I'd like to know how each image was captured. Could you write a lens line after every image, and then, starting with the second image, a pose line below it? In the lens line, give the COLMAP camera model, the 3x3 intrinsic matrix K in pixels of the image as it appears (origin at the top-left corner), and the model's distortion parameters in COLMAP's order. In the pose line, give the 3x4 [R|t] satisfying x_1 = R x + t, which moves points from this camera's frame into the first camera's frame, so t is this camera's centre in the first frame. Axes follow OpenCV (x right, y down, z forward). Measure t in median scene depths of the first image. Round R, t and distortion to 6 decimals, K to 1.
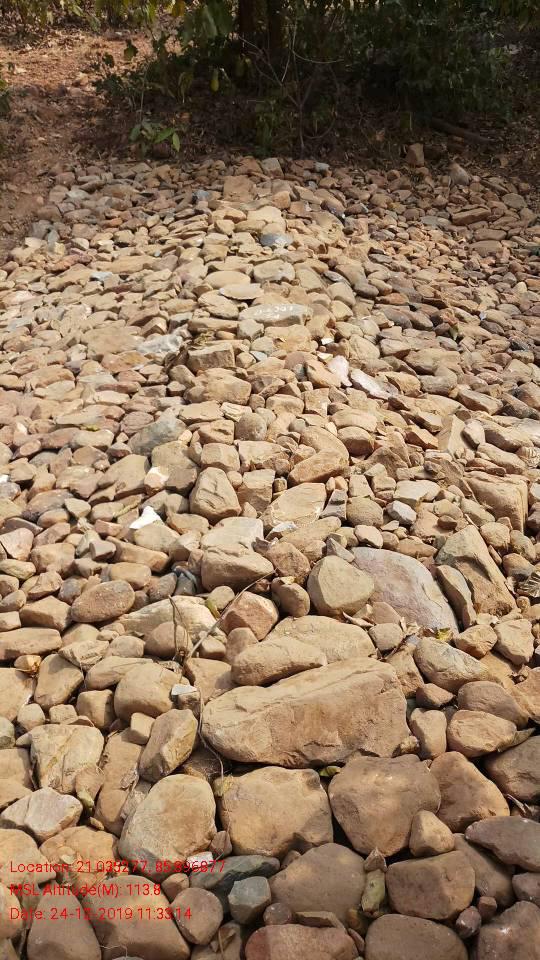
lens RADIAL K [[933.0, 0, 269.5], [0, 933.0, 479.2], [0, 0, 1]] dist [-0.003552, -0.004777]
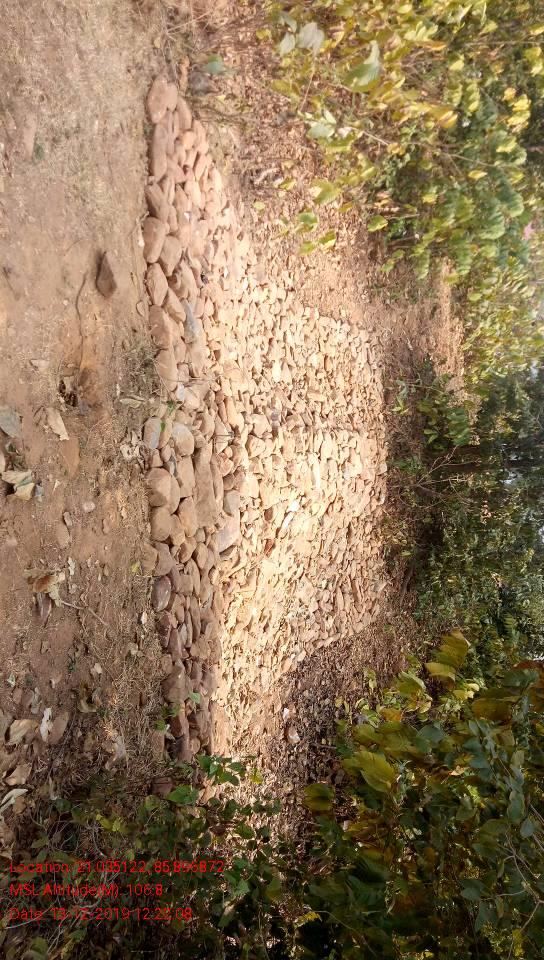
lens RADIAL K [[734.8, 0, 271.3], [0, 734.8, 479.8], [0, 0, 1]] dist [0.001066, 0.000099]
pose [[0.027581, 0.999489, 0.016157, -0.002619], [-0.981807, 0.030124, -0.187478, 0.103806], [-0.187869, -0.010692, 0.982136, -0.237665]]
